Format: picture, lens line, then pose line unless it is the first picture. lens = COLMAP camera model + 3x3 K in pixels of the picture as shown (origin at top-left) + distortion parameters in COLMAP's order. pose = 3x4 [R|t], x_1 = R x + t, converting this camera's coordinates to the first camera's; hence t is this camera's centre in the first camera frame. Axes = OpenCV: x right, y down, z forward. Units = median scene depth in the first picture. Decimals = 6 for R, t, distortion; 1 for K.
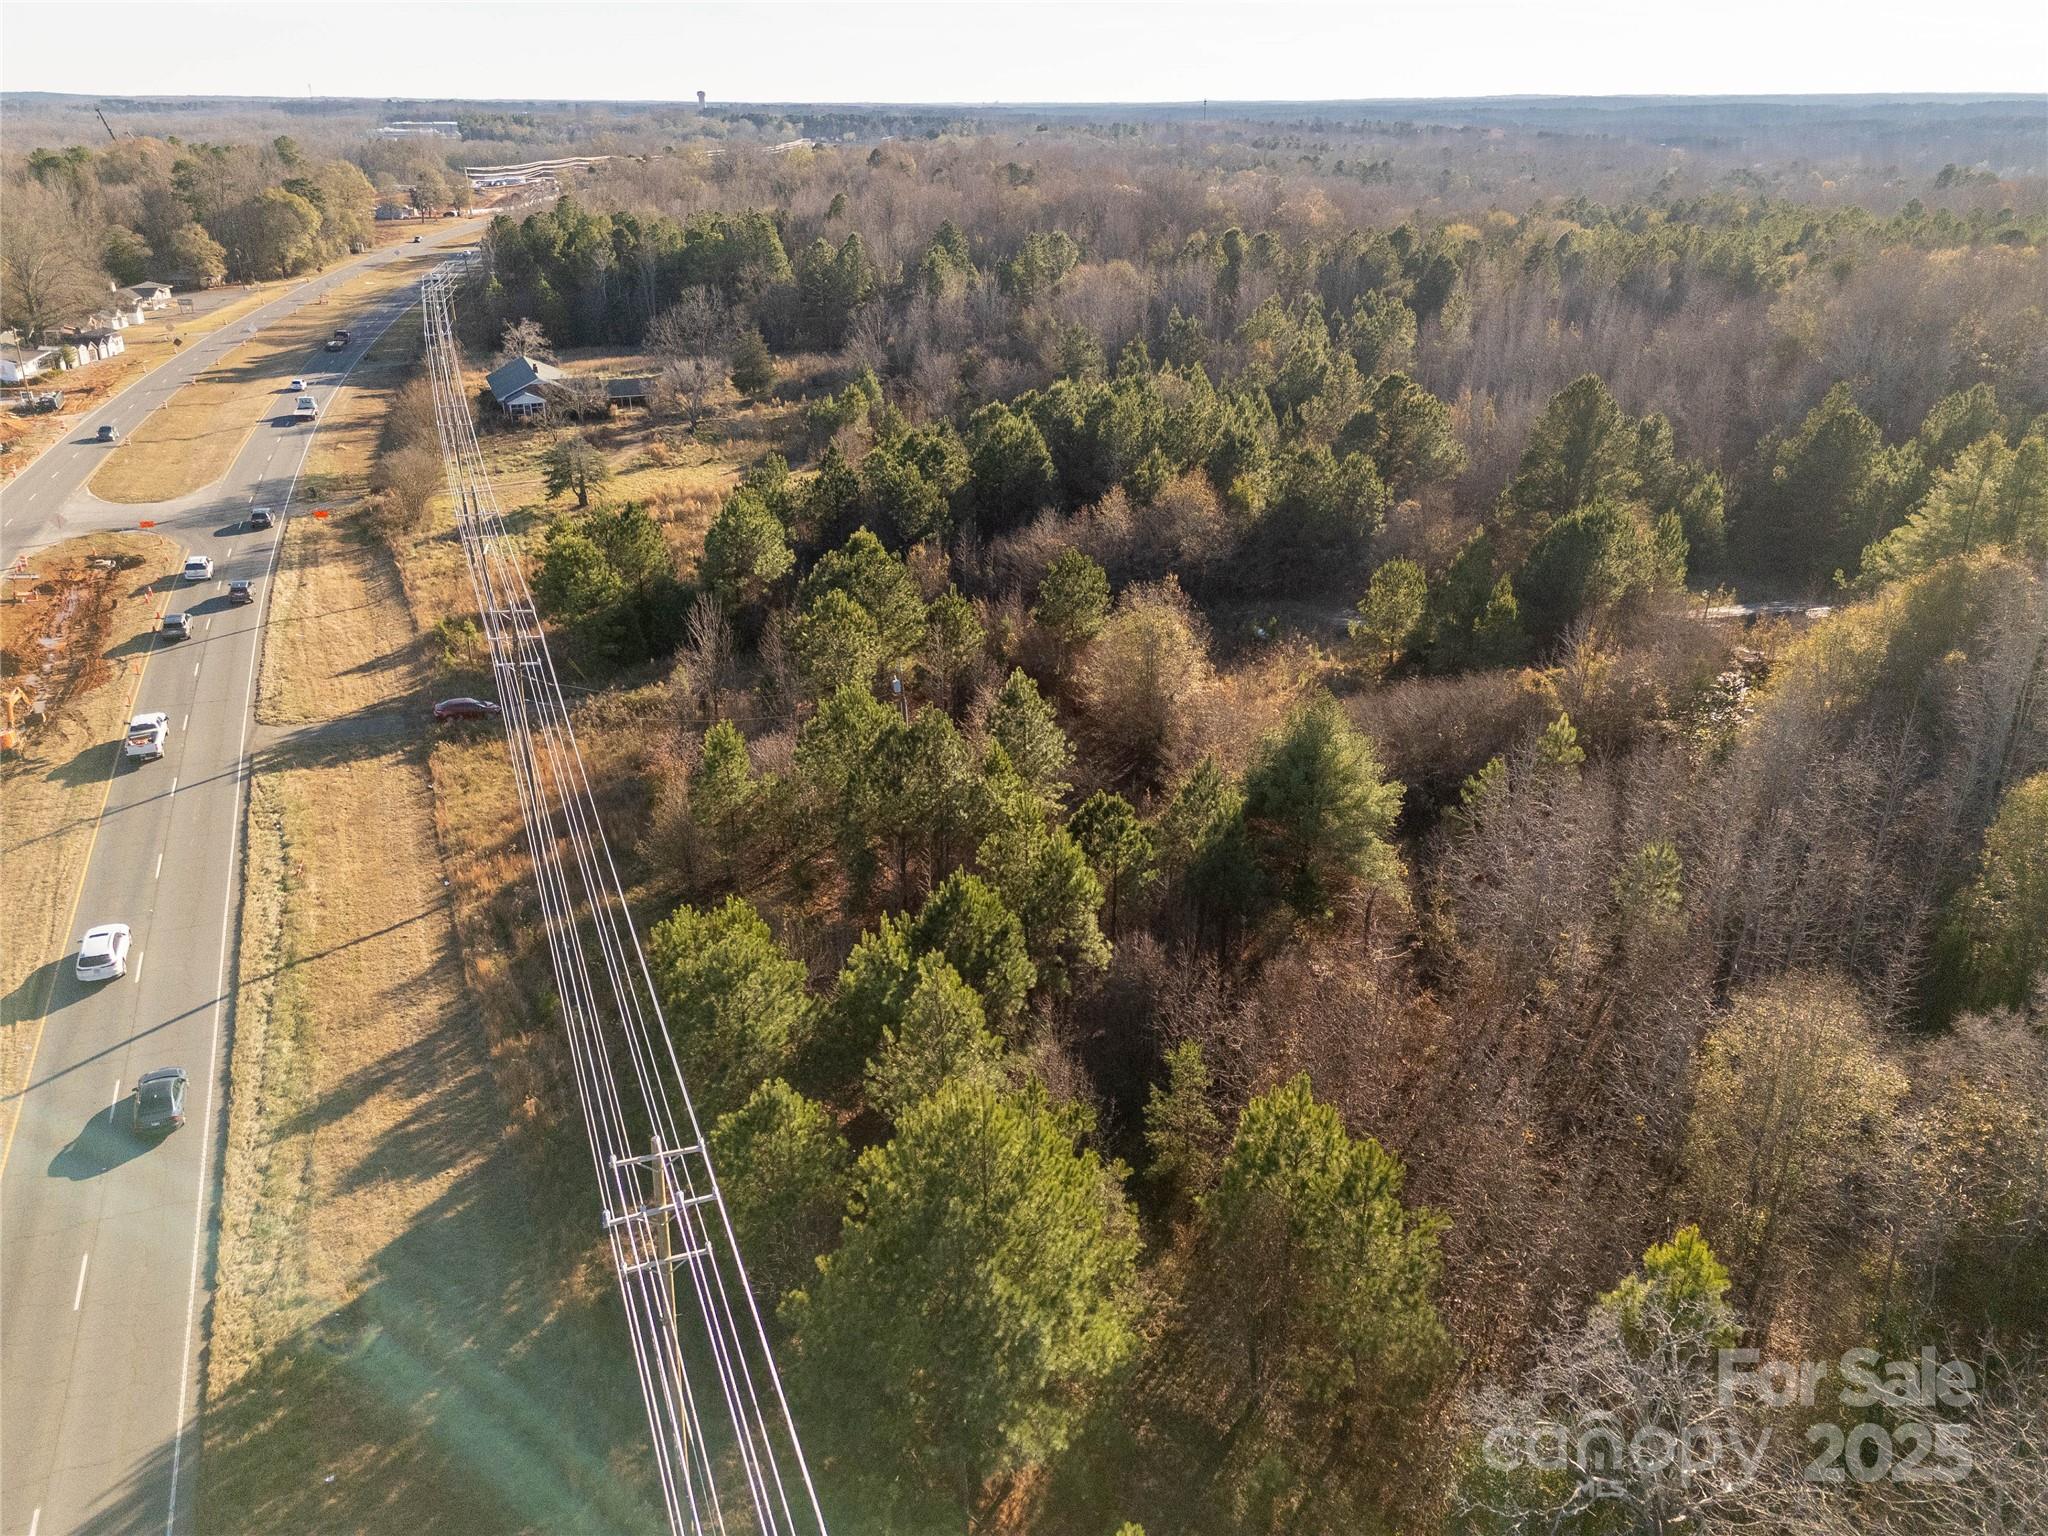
lens RADIAL K [[1487.0, 0, 1019.4], [0, 1487.0, 778.6], [0, 0, 1]] dist [0.087229, -0.086199]
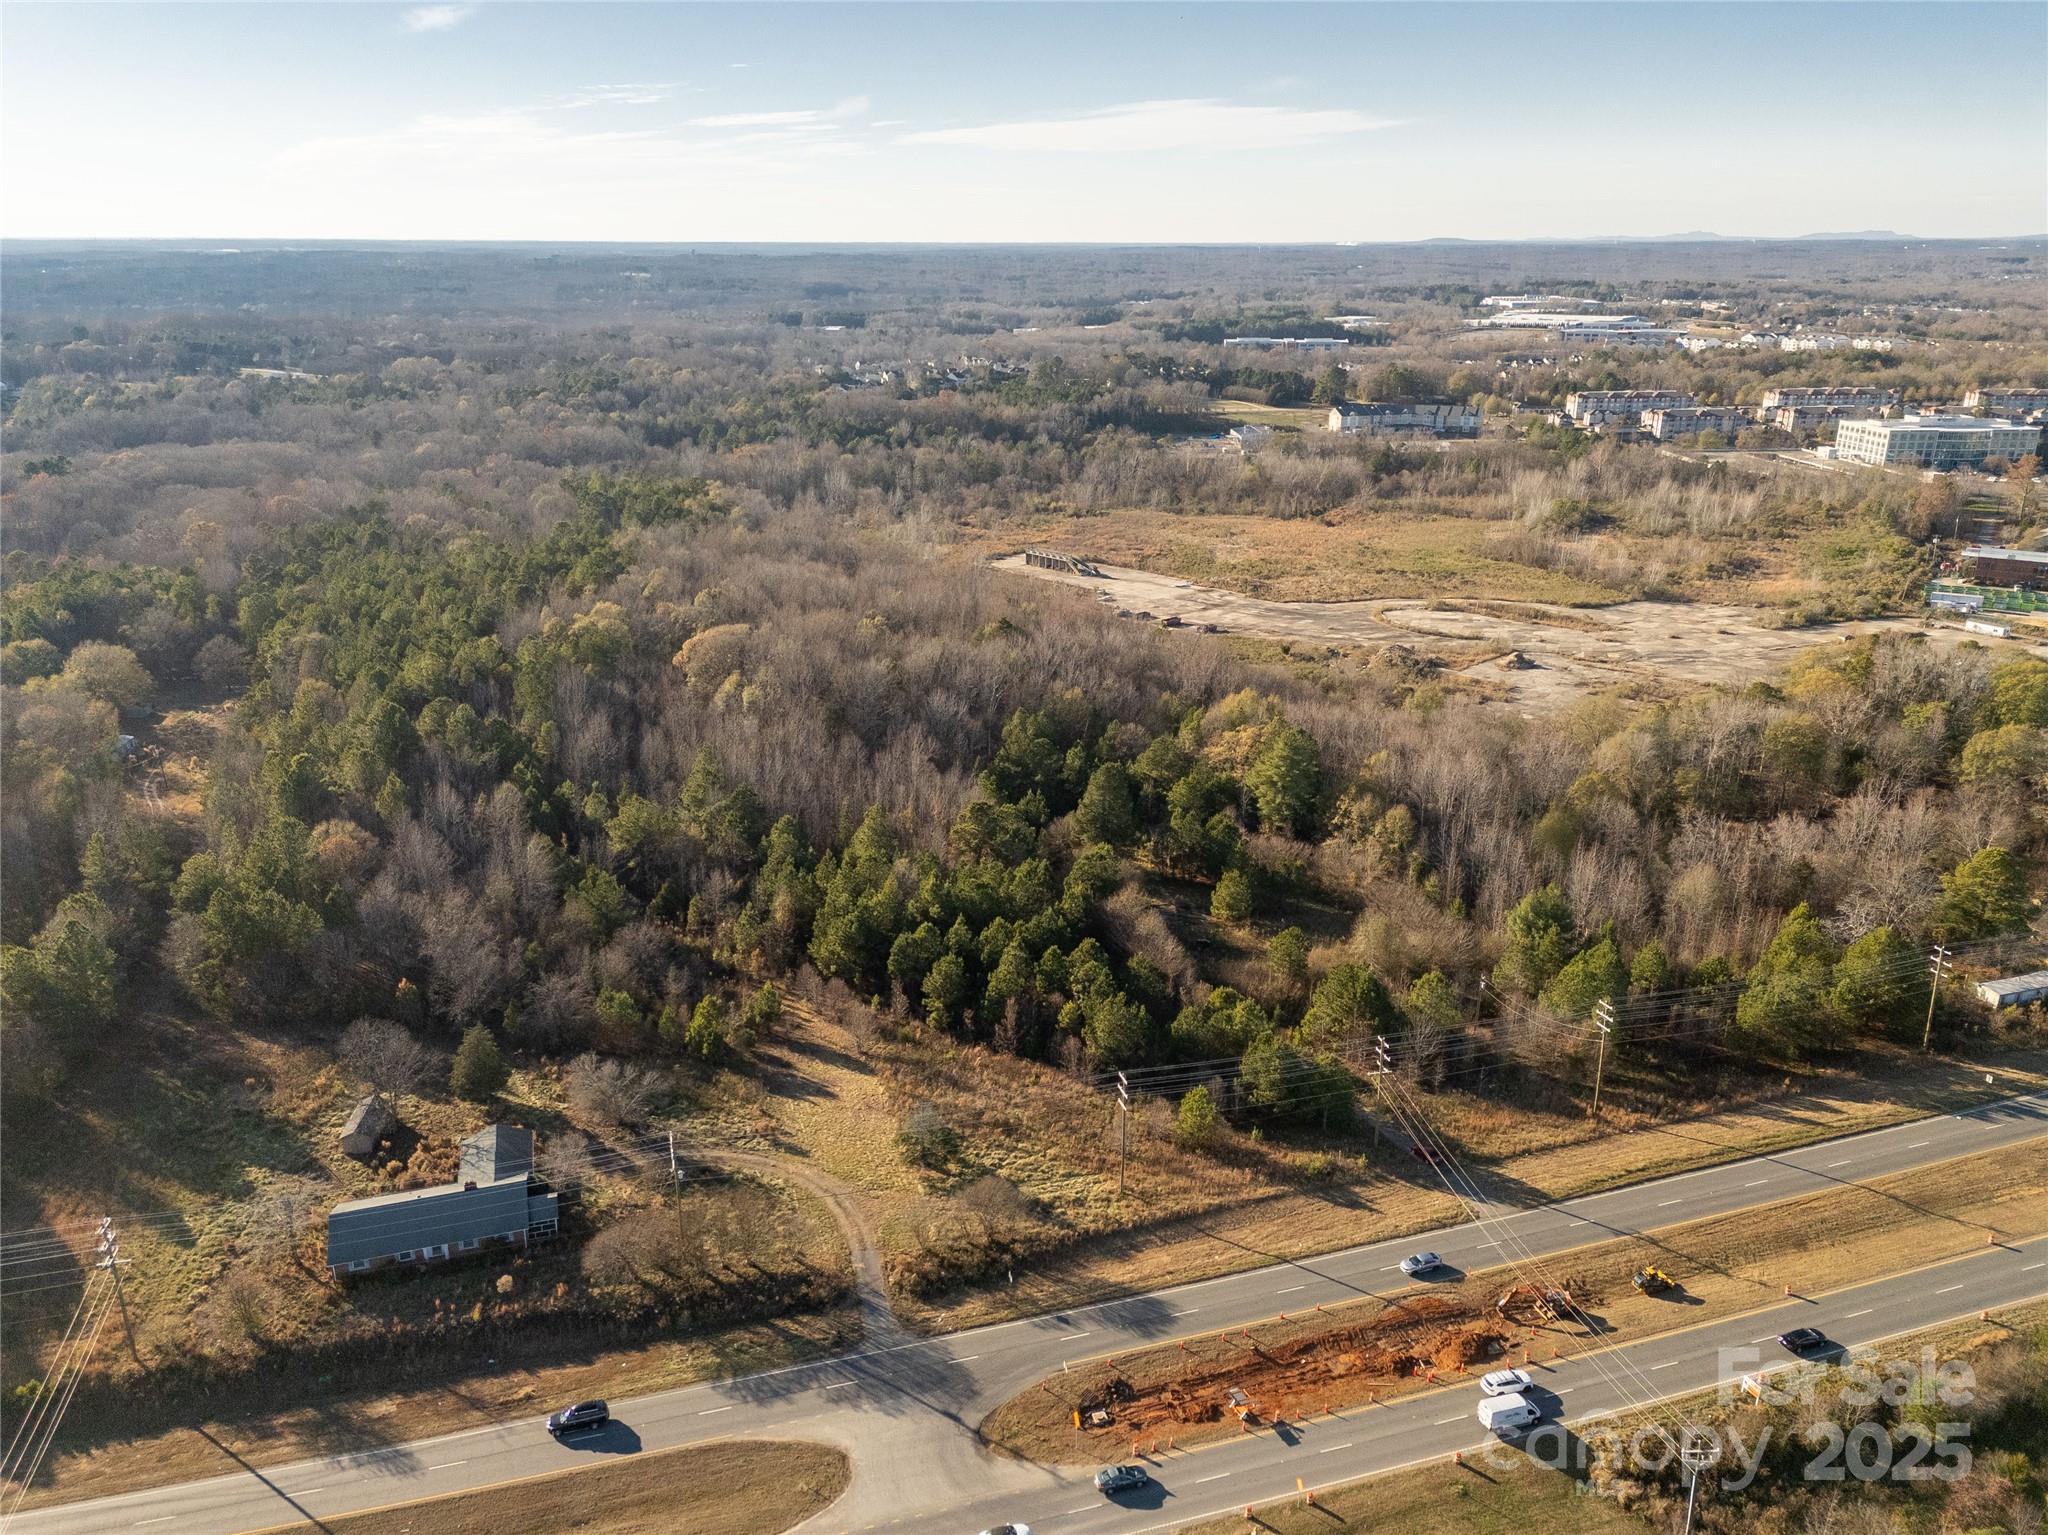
lens RADIAL K [[1487.0, 0, 1019.4], [0, 1487.0, 778.1], [0, 0, 1]] dist [0.087229, -0.086199]
pose [[0.087382, -0.331611, 0.939361, -1.609787], [0.411096, 0.870933, 0.269213, -0.915515], [-0.907394, 0.362643, 0.212428, 0.786582]]
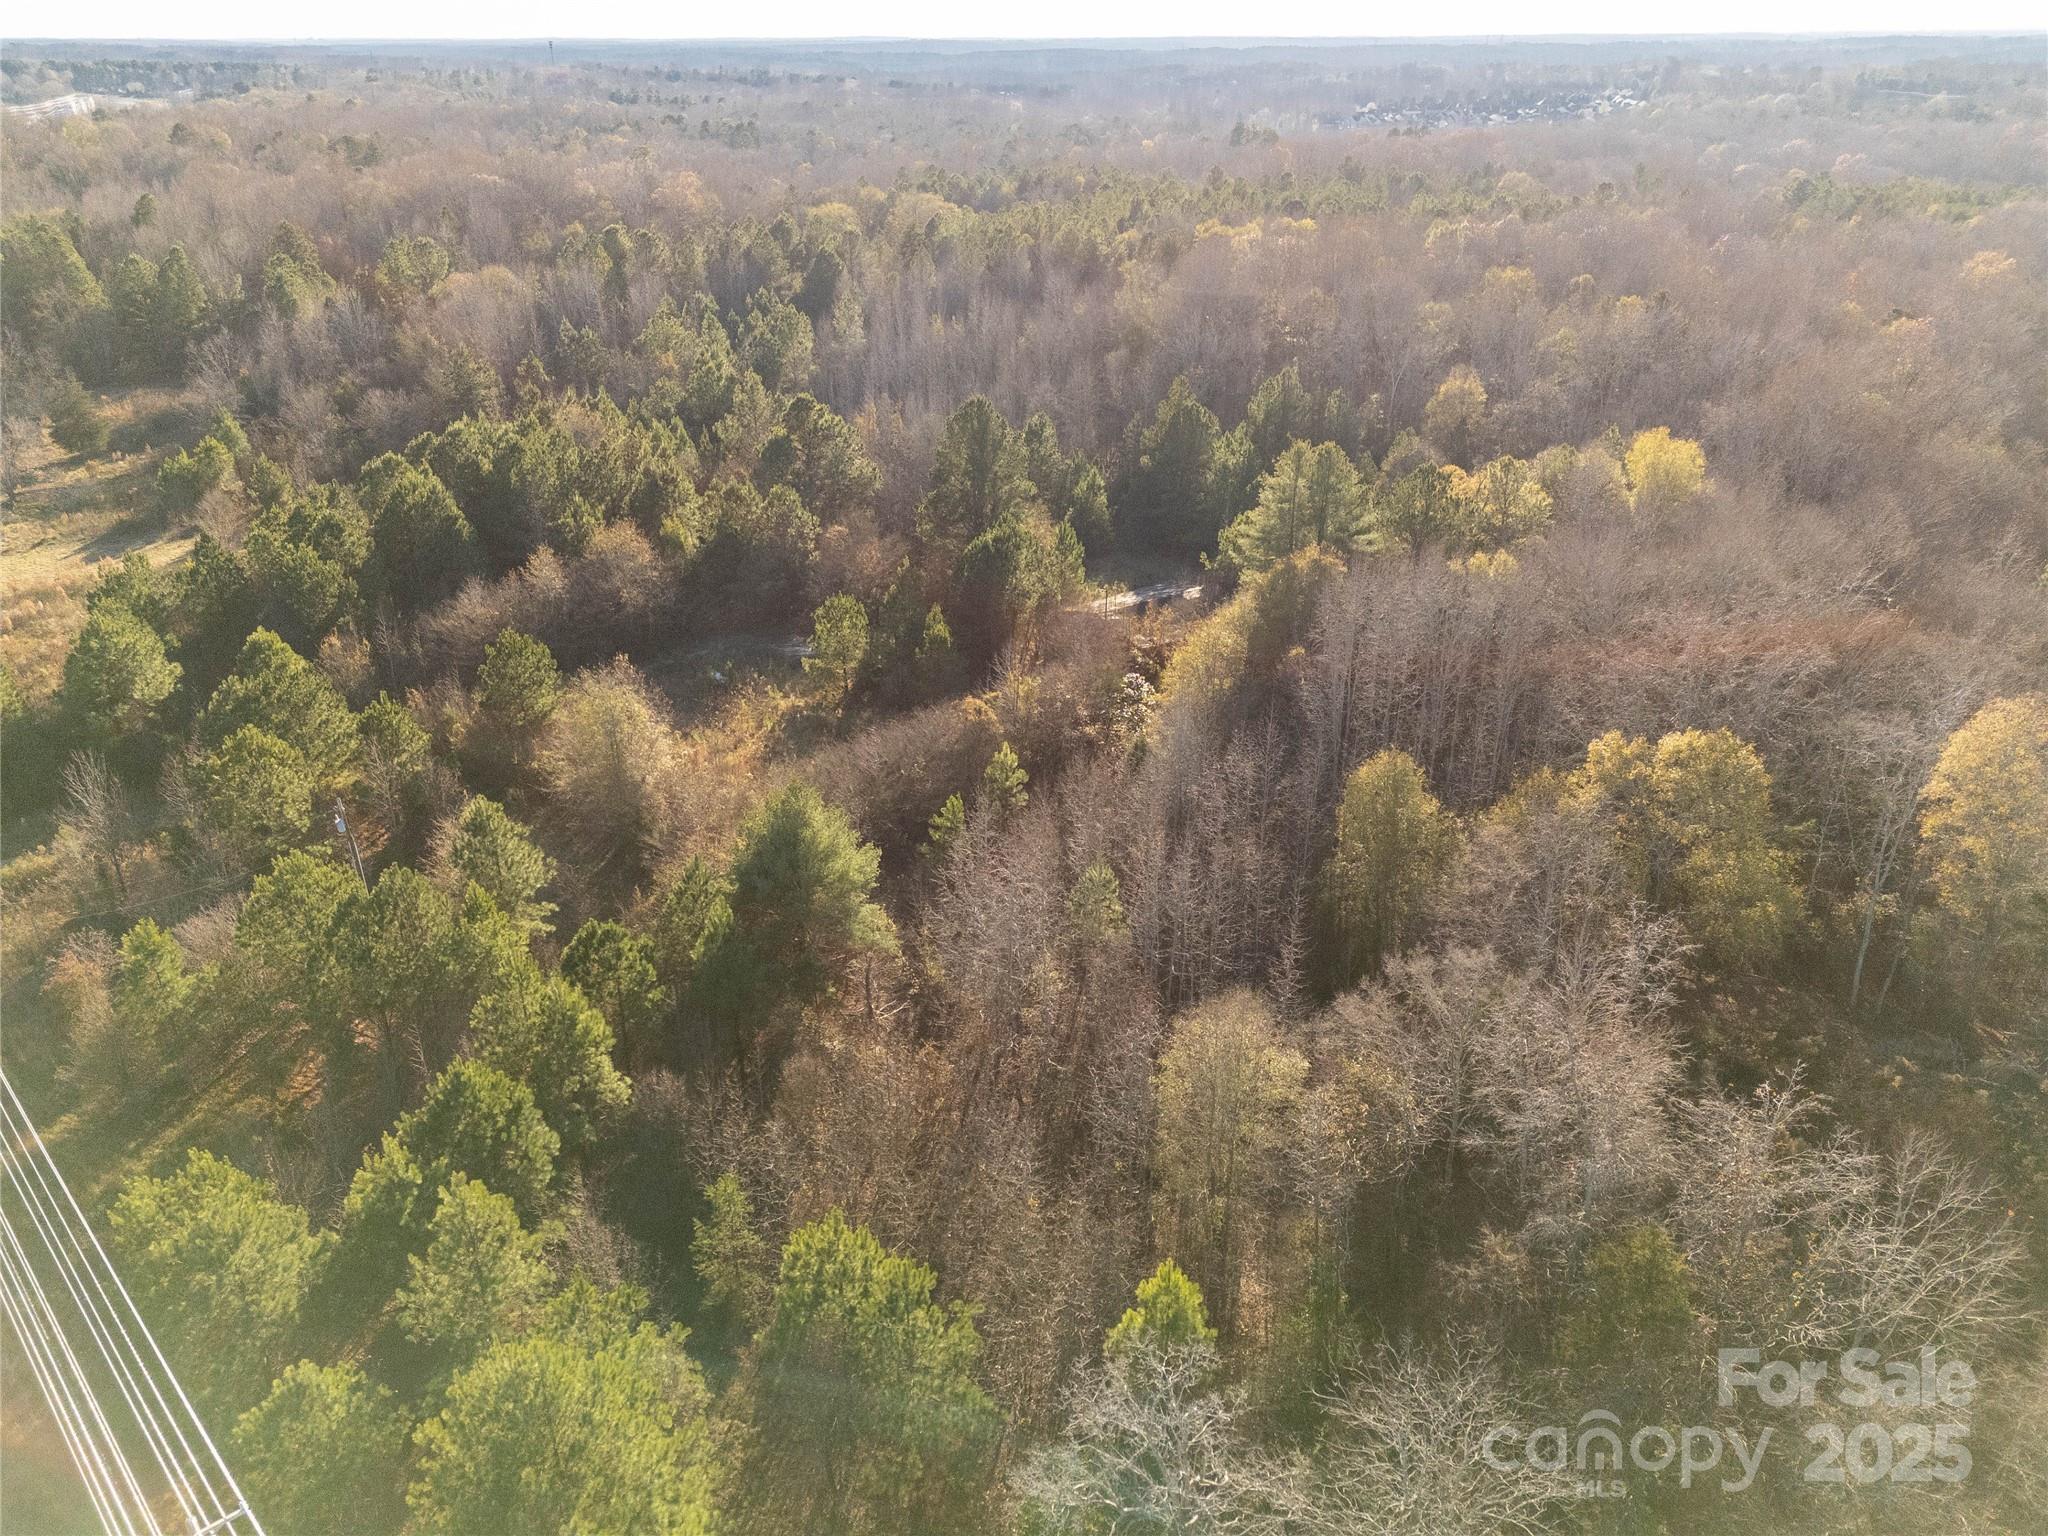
lens RADIAL K [[1487.0, 0, 1019.4], [0, 1487.0, 778.6], [0, 0, 1]] dist [0.087229, -0.086199]
pose [[0.927436, -0.165167, 0.335533, -0.000068], [0.154471, 0.986263, 0.058521, -0.061560], [-0.340589, -0.002444, 0.940209, -0.026740]]
